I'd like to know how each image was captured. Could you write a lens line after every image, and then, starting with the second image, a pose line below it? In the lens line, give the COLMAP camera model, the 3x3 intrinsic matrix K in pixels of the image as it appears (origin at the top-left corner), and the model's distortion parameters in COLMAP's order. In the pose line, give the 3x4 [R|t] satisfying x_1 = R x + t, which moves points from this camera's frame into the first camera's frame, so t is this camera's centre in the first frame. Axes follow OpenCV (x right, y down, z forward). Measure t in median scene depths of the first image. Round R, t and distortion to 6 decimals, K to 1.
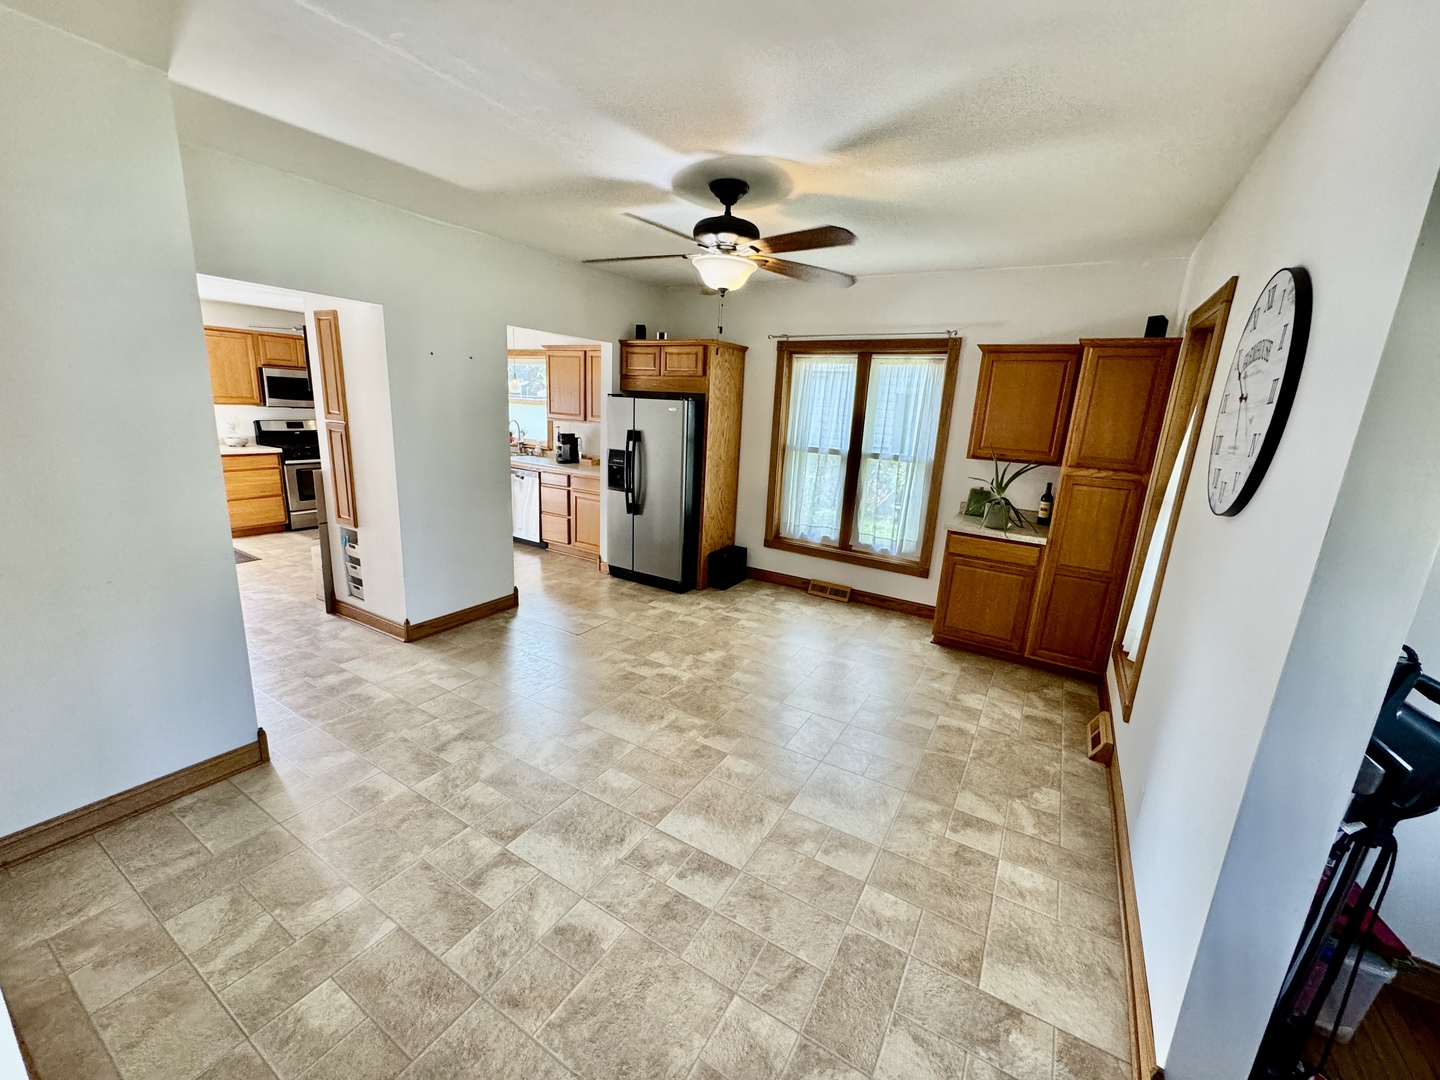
lens RADIAL K [[572.6, 0, 718.0], [0, 572.6, 539.3], [0, 0, 1]] dist [-0.003348, -0.000581]
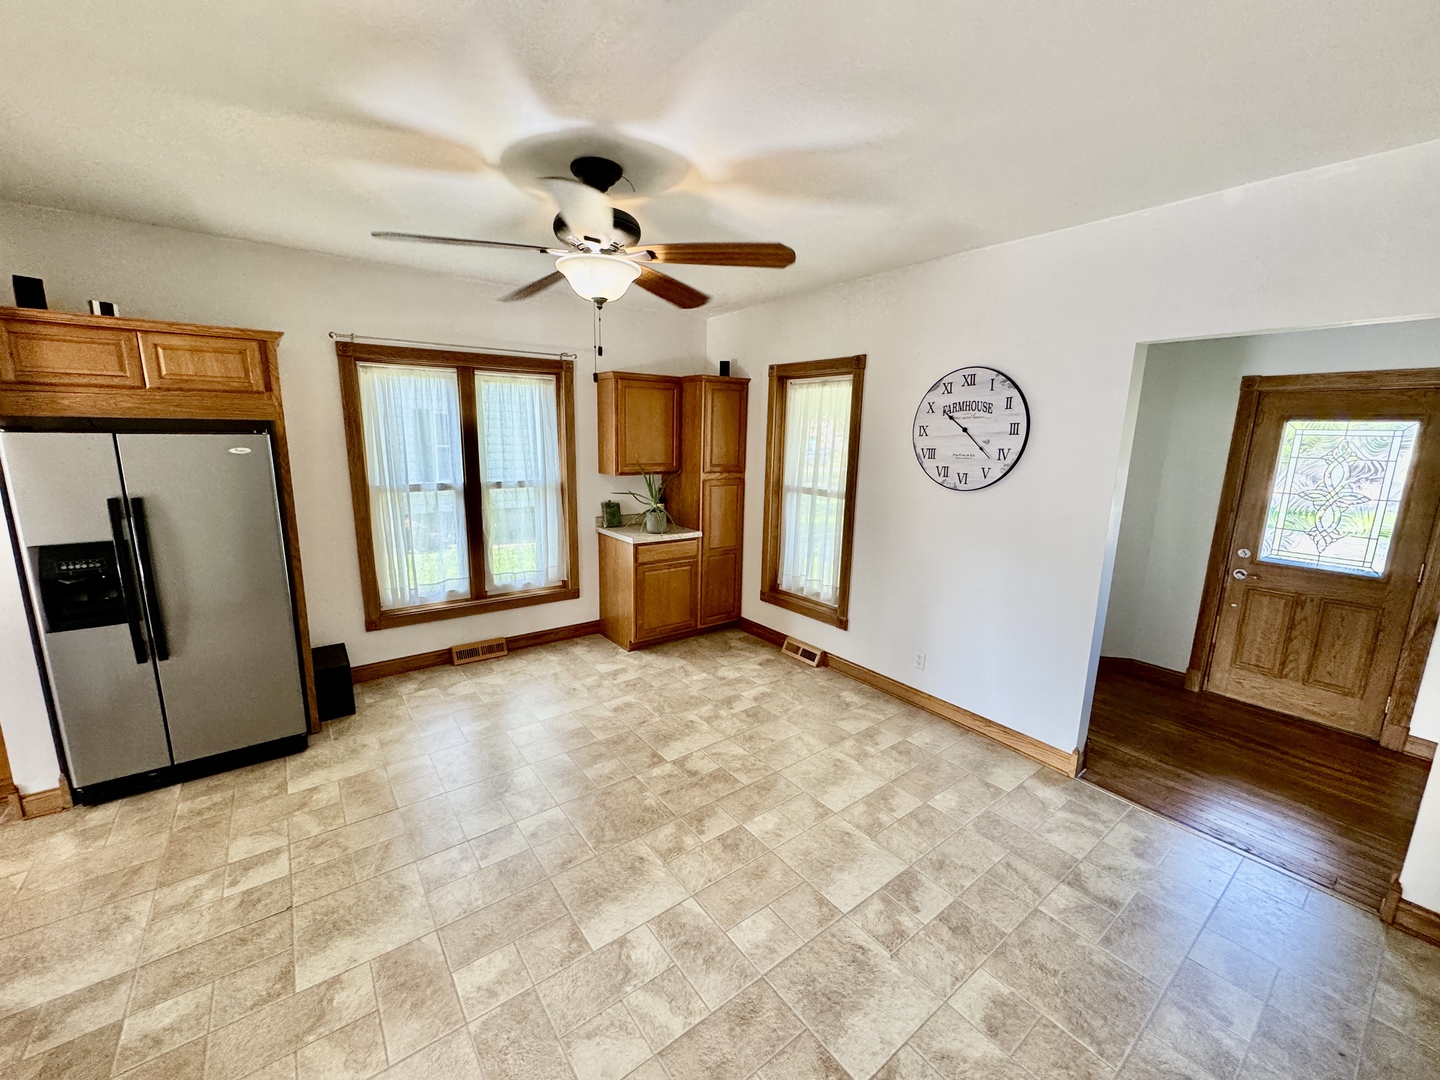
lens RADIAL K [[572.6, 0, 720.6], [0, 572.6, 541.2], [0, 0, 1]] dist [-0.003348, -0.000581]
pose [[0.372101, -0.217762, 0.902287, -0.407599], [0.216525, 0.965635, 0.143756, -0.113266], [-0.902584, 0.141876, 0.406464, 0.337793]]
